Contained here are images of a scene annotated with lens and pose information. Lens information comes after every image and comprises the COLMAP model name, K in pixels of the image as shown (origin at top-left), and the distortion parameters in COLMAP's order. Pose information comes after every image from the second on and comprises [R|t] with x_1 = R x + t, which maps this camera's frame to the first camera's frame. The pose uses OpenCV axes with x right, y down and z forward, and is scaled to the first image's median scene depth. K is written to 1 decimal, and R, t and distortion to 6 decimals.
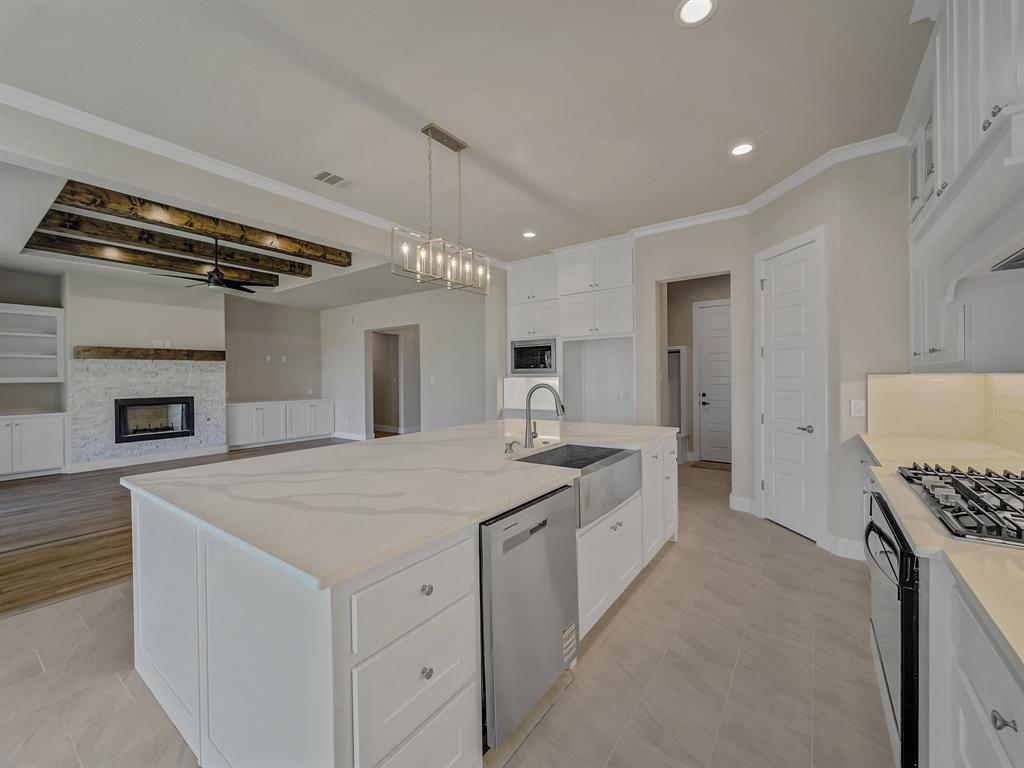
lens RADIAL K [[410.1, 0, 521.6], [0, 410.1, 381.7], [0, 0, 1]] dist [0.005512, -0.002248]
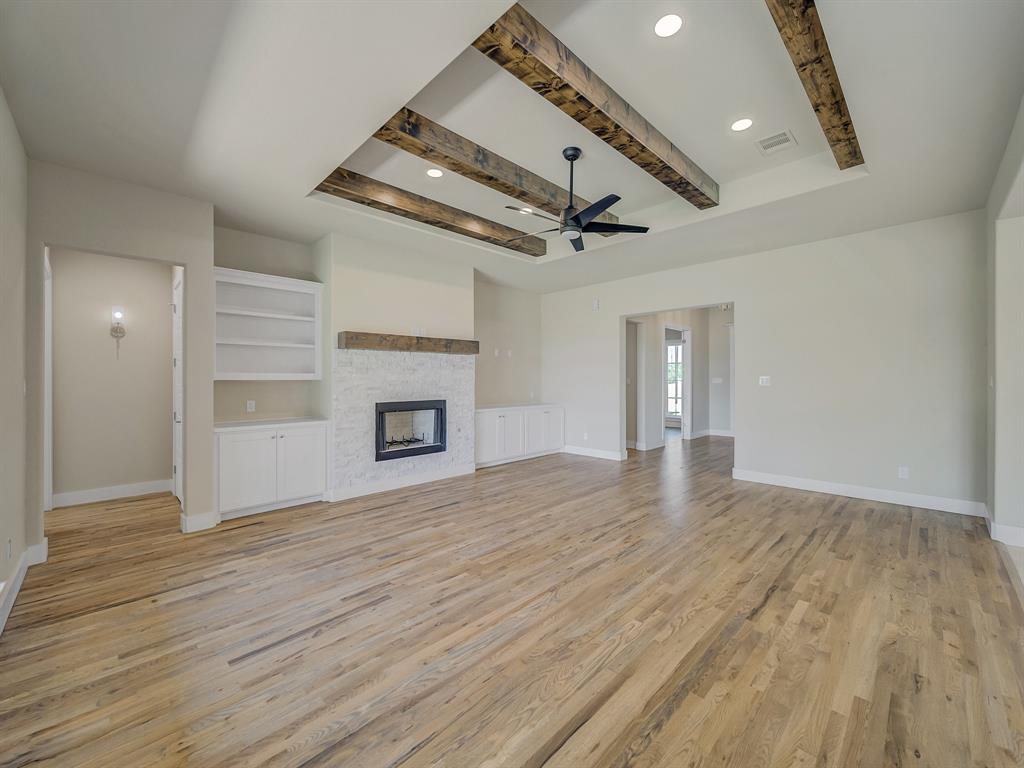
lens RADIAL K [[410.1, 0, 523.6], [0, 410.1, 381.8], [0, 0, 1]] dist [0.005512, -0.002248]
pose [[0.985276, 0.011841, -0.170563, -0.618251], [-0.012022, 0.999928, -0.000030, 0.000013], [0.170550, 0.002080, 0.985347, 0.315873]]
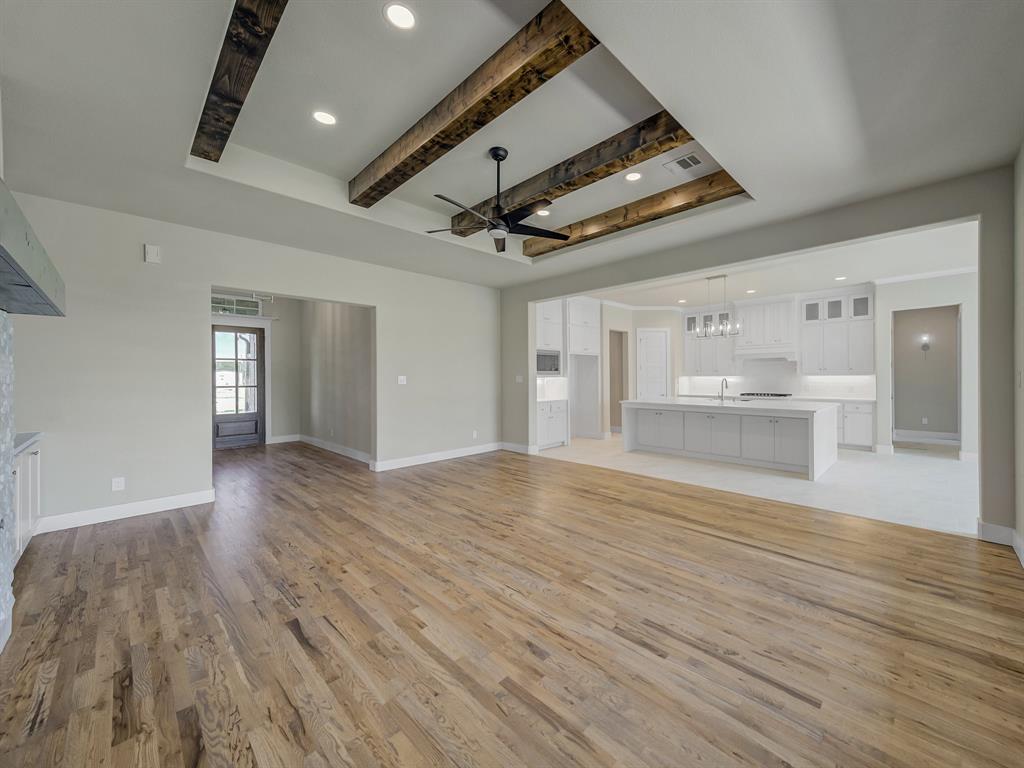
lens RADIAL K [[410.1, 0, 553.7], [0, 410.1, 371.4], [0, 0, 1]] dist [0.005512, -0.002248]
pose [[0.130922, 0.024666, 0.991086, -1.222447], [0.019029, 0.999444, -0.027388, 0.006456], [-0.991210, 0.022445, 0.130380, 0.747211]]
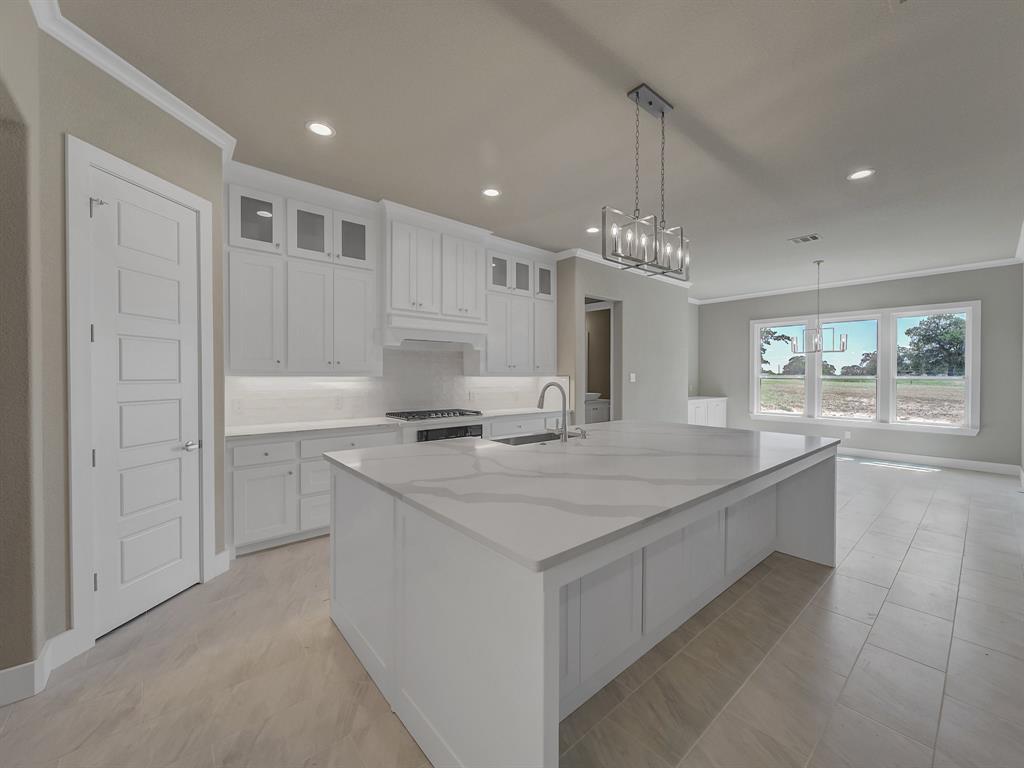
lens RADIAL K [[410.1, 0, 528.3], [0, 410.1, 379.2], [0, 0, 1]] dist [0.005512, -0.002248]
pose [[-0.974214, 0.005881, 0.225550, -0.054595], [0.011619, 0.999642, 0.024119, -0.012958], [-0.225327, 0.026118, -0.973933, 0.866497]]
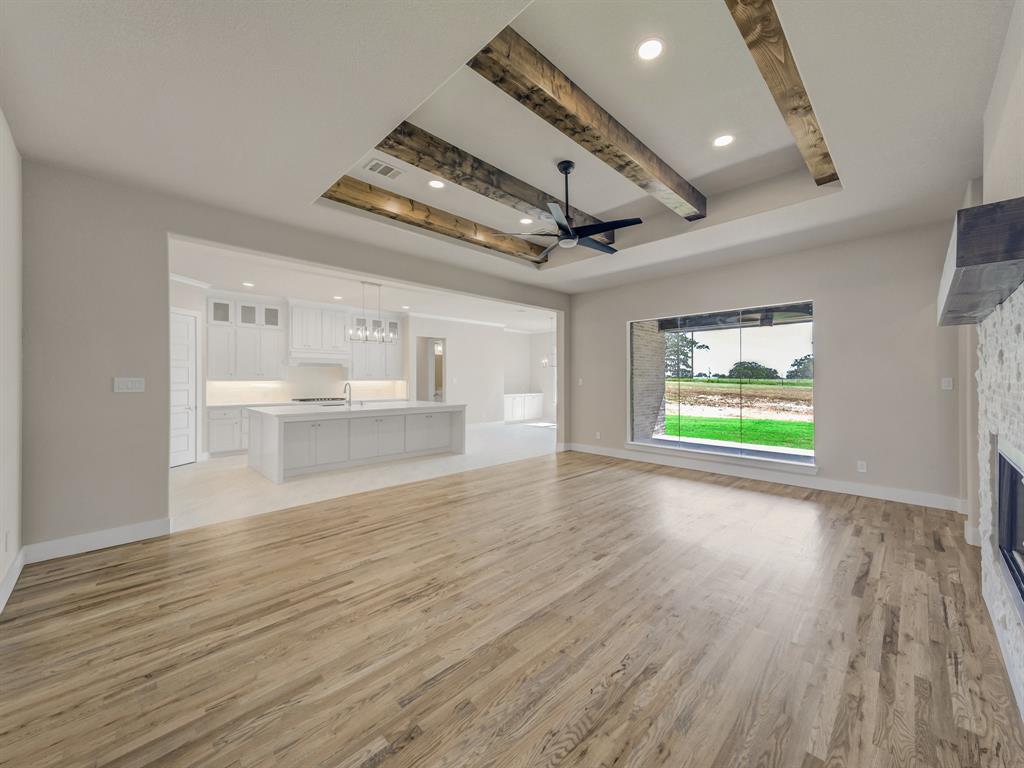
lens RADIAL K [[397.9, 0, 562.0], [0, 397.9, 374.3], [0, 0, 1]] dist [0.003726, -0.000814]
pose [[-0.995328, 0.015568, 0.095292, -0.698640], [0.015709, 0.999876, 0.000727, -0.012693], [-0.095269, 0.002220, -0.995449, 1.494953]]
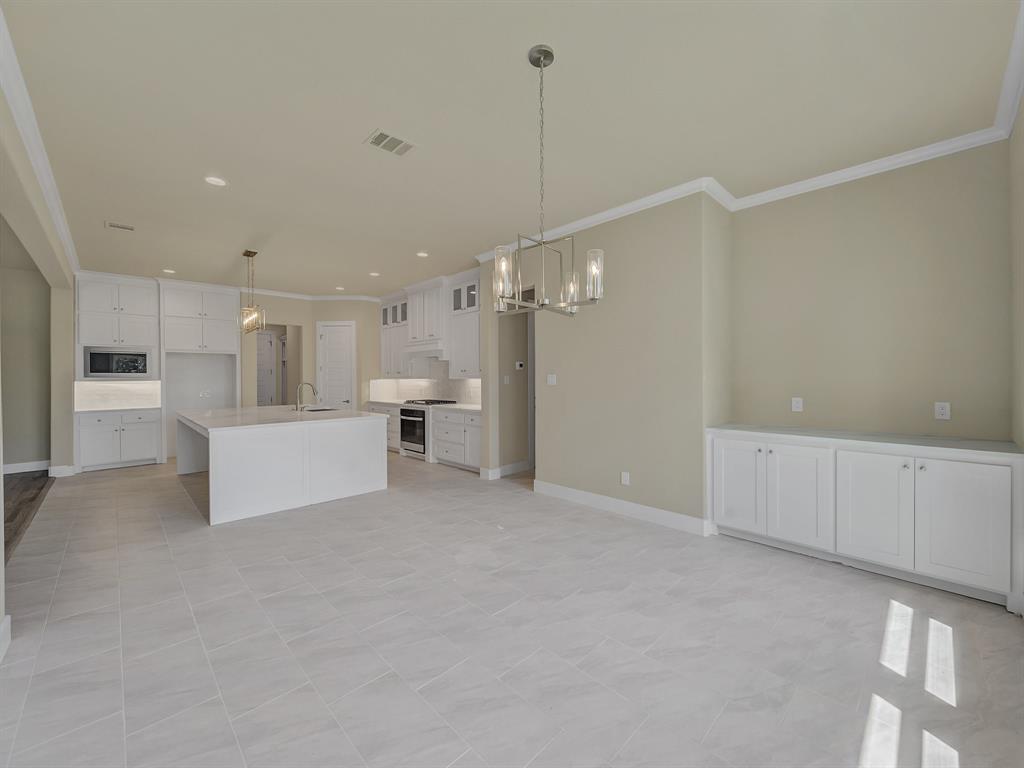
lens RADIAL K [[410.1, 0, 531.2], [0, 410.1, 378.4], [0, 0, 1]] dist [0.005512, -0.002248]
pose [[0.158201, 0.012188, 0.987332, -0.828955], [0.018505, 0.999712, -0.015306, 0.019026], [-0.987233, 0.020692, 0.157930, -0.251444]]
